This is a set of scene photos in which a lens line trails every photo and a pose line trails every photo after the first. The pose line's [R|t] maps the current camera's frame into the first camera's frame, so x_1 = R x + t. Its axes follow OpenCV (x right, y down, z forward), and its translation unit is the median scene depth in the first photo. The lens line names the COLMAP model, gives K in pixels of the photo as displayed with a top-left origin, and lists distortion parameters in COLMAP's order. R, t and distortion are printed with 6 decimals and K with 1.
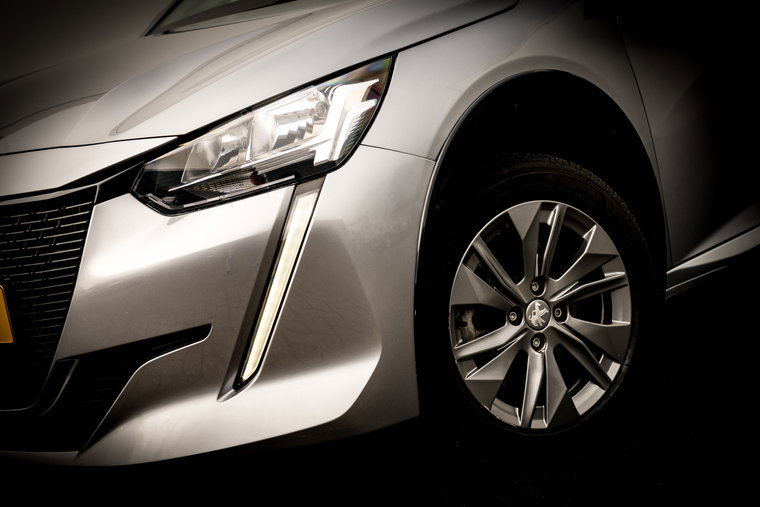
lens RADIAL K [[1404.6, 0, 379.4], [0, 1404.6, 252.2], [0, 0, 1]] dist [0.088675, 0.000000]
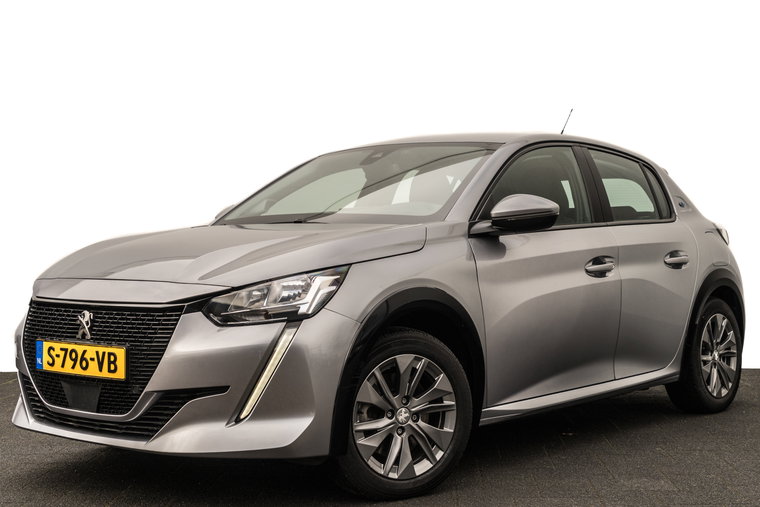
lens RADIAL K [[1149.7, 0, 381.1], [0, 1149.7, 257.4], [0, 0, 1]] dist [0.052909, 0.000000]
pose [[0.984034, 0.177423, 0.014065, 0.027988], [-0.174162, 0.976194, -0.129275, 0.043548], [-0.036667, 0.124761, 0.991509, -0.545328]]
